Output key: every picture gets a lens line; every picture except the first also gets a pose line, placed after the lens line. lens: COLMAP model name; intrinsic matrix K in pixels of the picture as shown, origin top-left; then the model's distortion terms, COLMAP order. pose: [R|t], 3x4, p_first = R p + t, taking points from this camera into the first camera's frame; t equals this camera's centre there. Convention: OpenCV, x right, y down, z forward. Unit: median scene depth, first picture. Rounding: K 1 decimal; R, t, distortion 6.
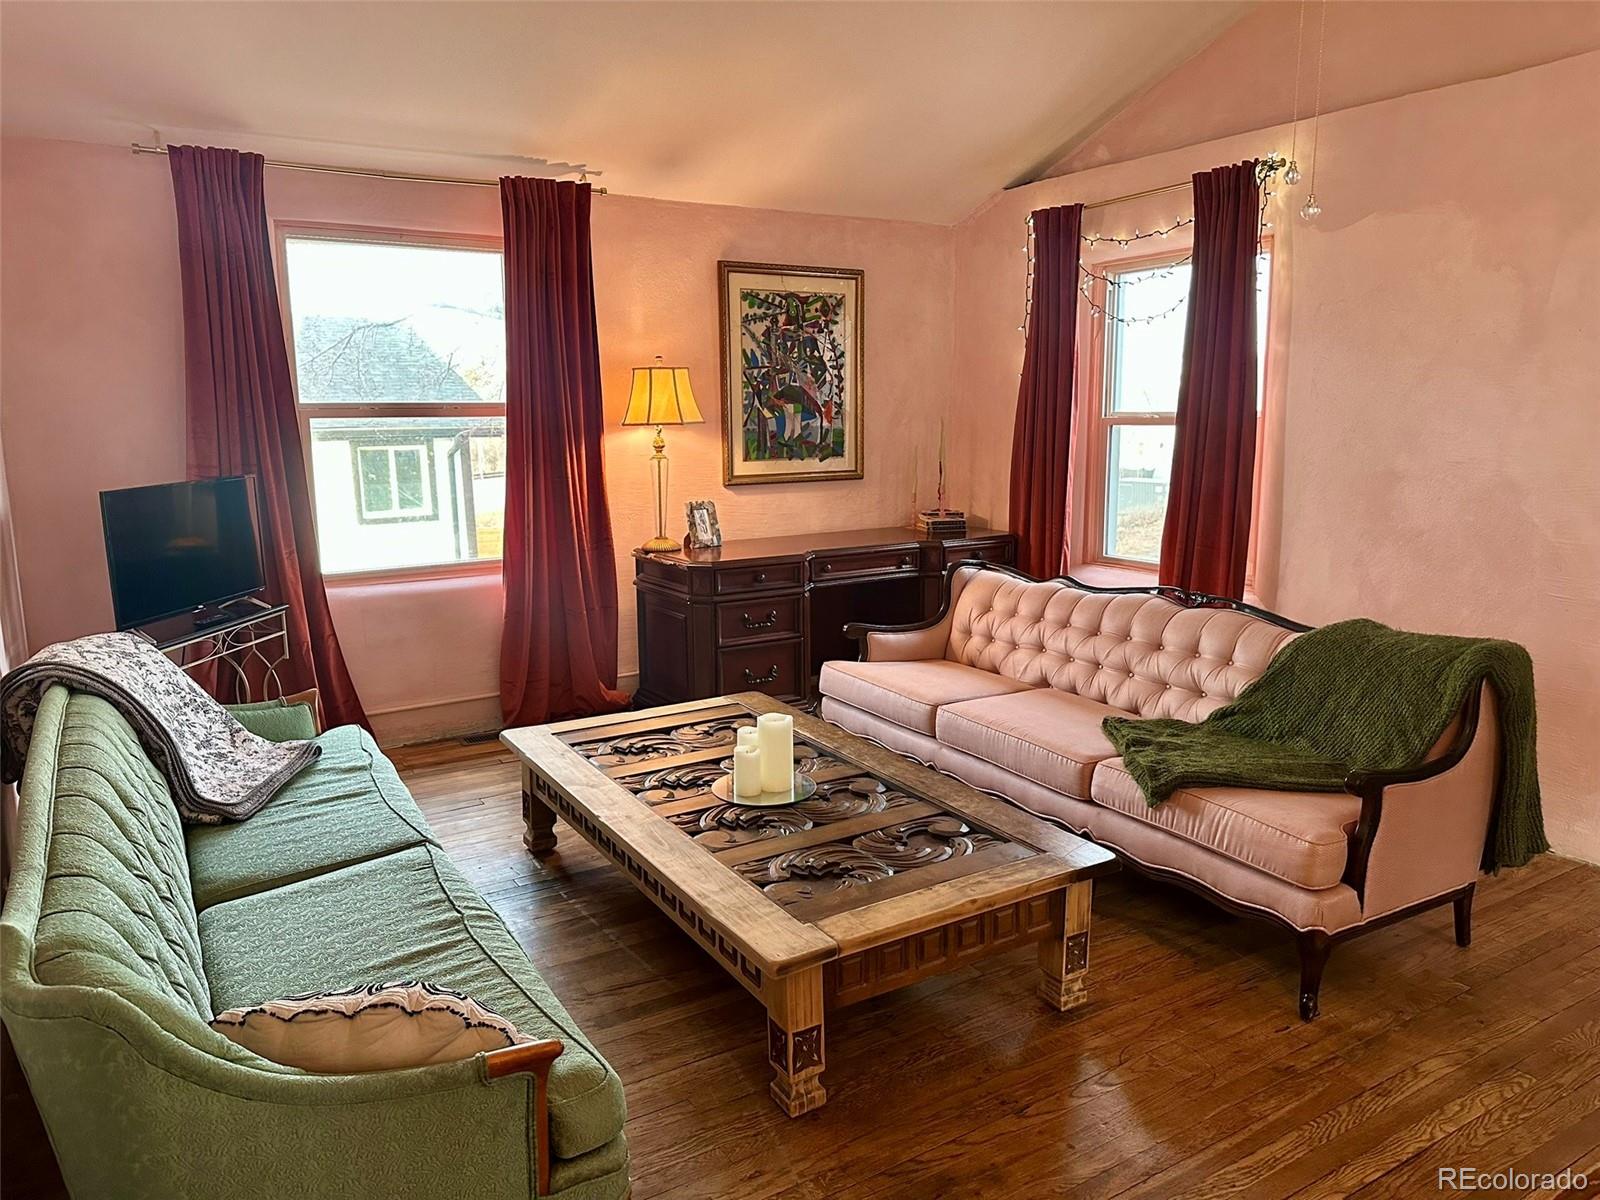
lens RADIAL K [[1109.9, 0, 798.5], [0, 1109.9, 587.7], [0, 0, 1]] dist [0.149064, -0.292091]
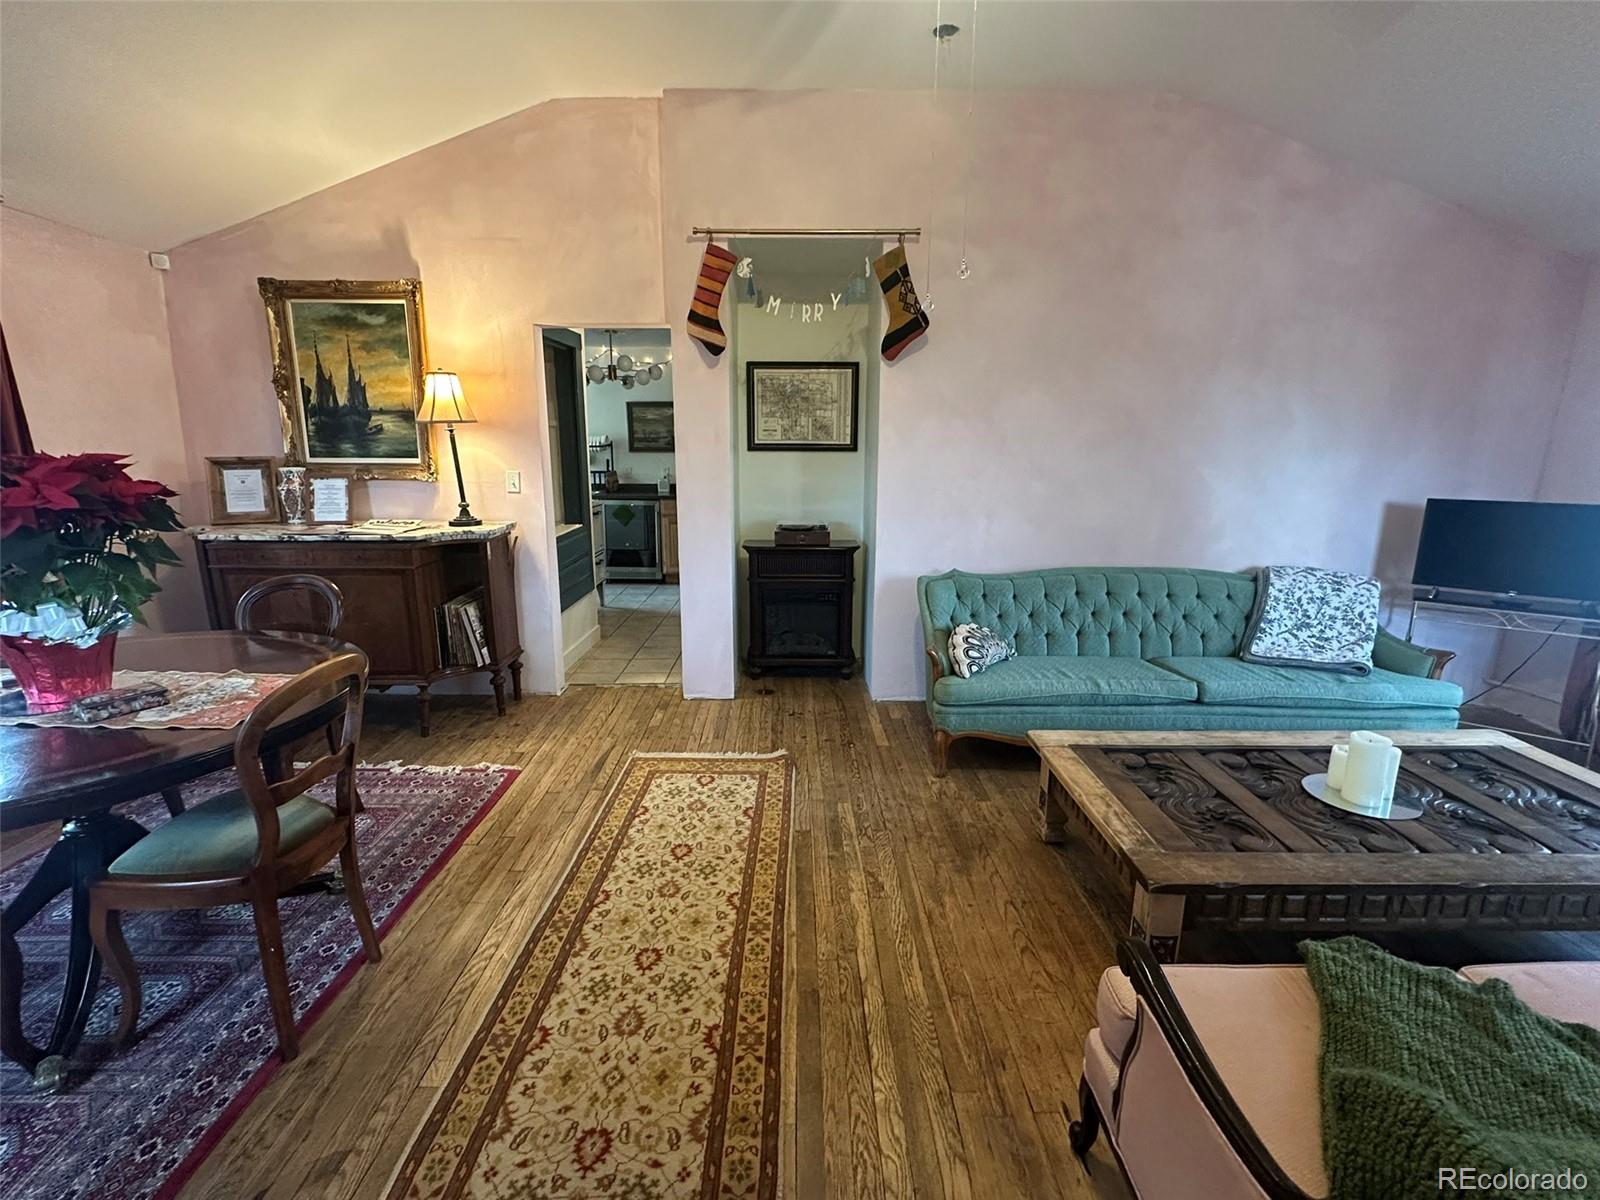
lens RADIAL K [[721.3, 0, 803.0], [0, 721.3, 597.7], [0, 0, 1]] dist [-0.001179, 0.000521]
pose [[-0.521242, 0.181678, -0.833846, 0.463356], [-0.146275, 0.943598, 0.297029, -0.077209], [0.840780, 0.276795, -0.465268, 0.467660]]
